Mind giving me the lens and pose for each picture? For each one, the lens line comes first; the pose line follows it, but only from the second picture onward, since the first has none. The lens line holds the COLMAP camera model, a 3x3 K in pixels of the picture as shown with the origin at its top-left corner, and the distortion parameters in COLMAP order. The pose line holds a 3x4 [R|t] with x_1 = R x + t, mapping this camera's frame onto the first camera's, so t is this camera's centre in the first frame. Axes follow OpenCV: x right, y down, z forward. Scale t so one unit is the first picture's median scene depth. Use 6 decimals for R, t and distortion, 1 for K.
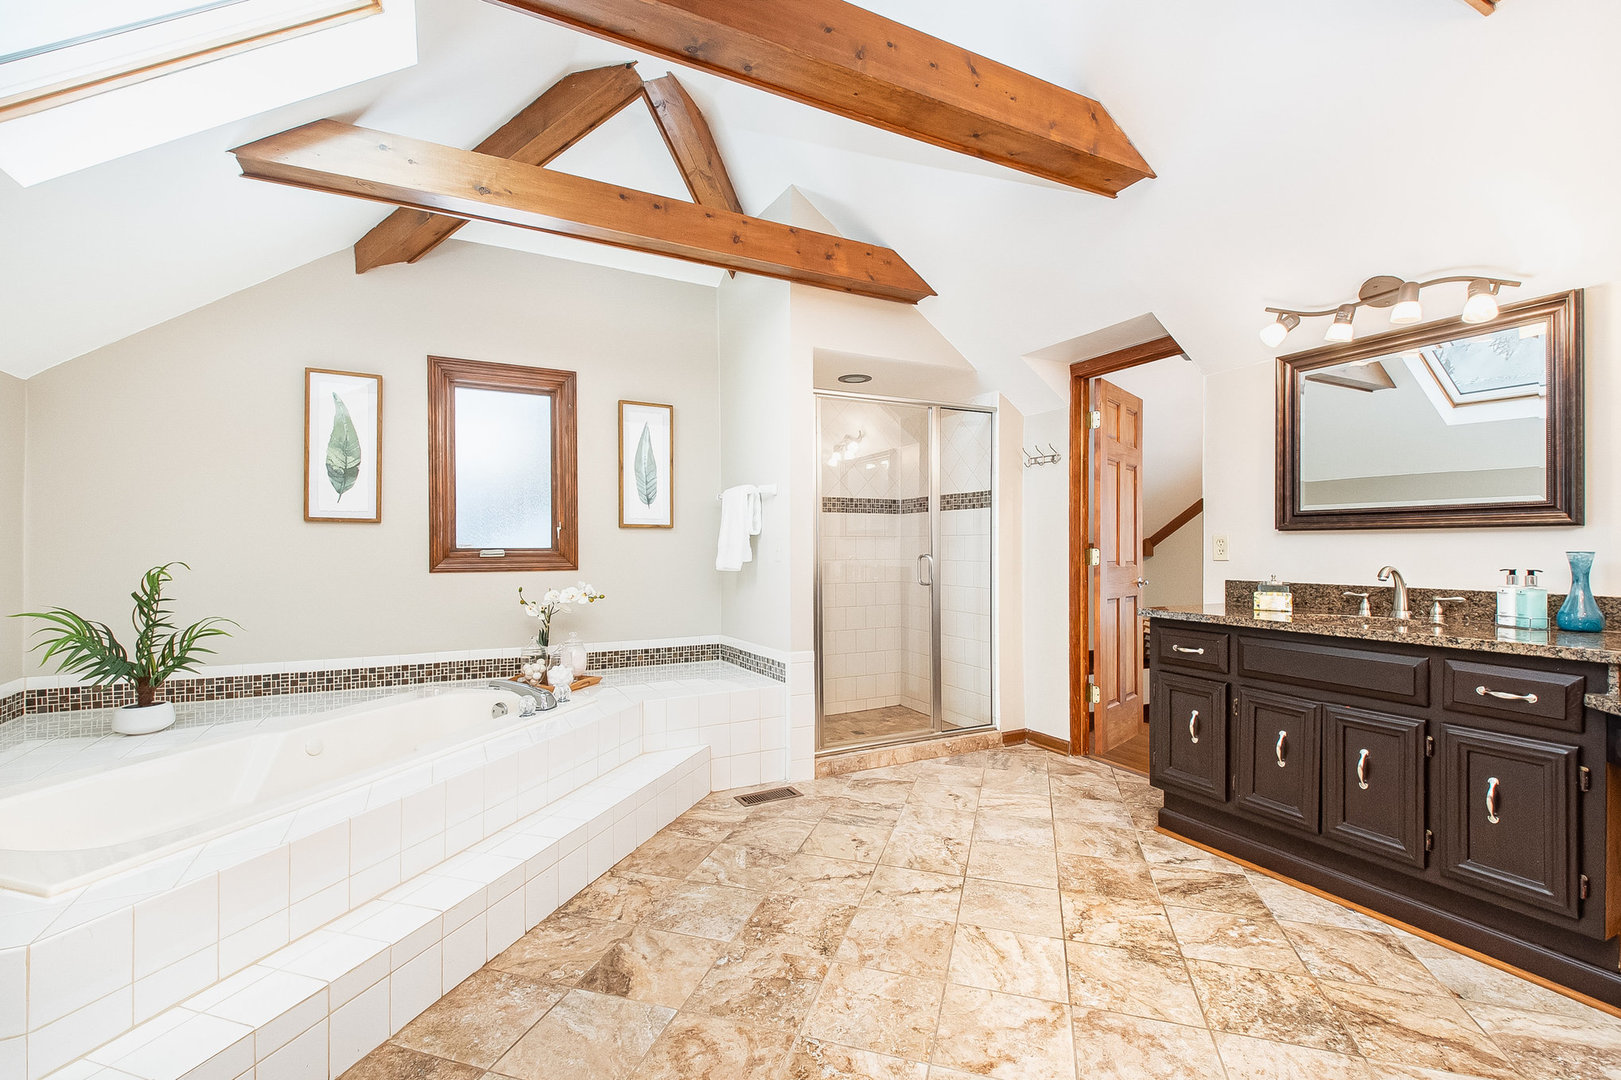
lens RADIAL K [[695.8, 0, 810.5], [0, 695.8, 540.0], [0, 0, 1]] dist [-0.000057, -0.000323]
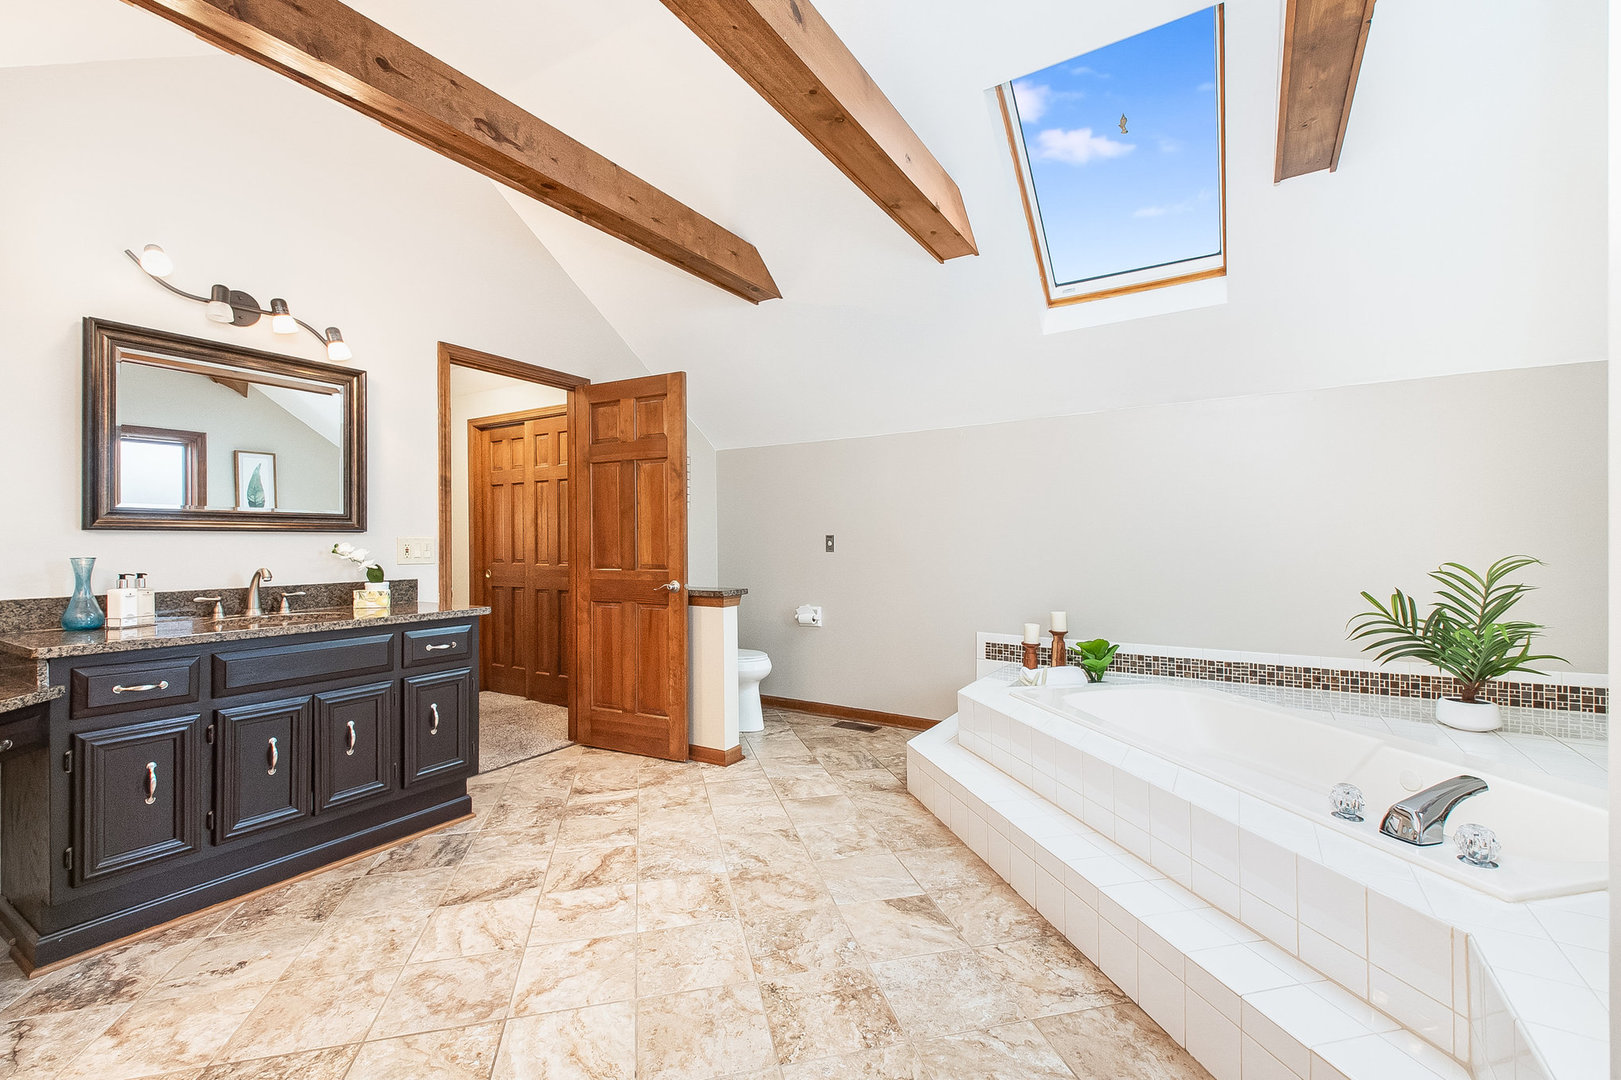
lens RADIAL K [[695.8, 0, 810.5], [0, 695.8, 540.0], [0, 0, 1]] dist [-0.000057, -0.000323]
pose [[-0.854820, 0.008621, -0.518853, 0.476571], [0.012010, 0.999923, -0.003171, 0.003406], [0.518786, -0.008942, -0.854857, 1.932667]]
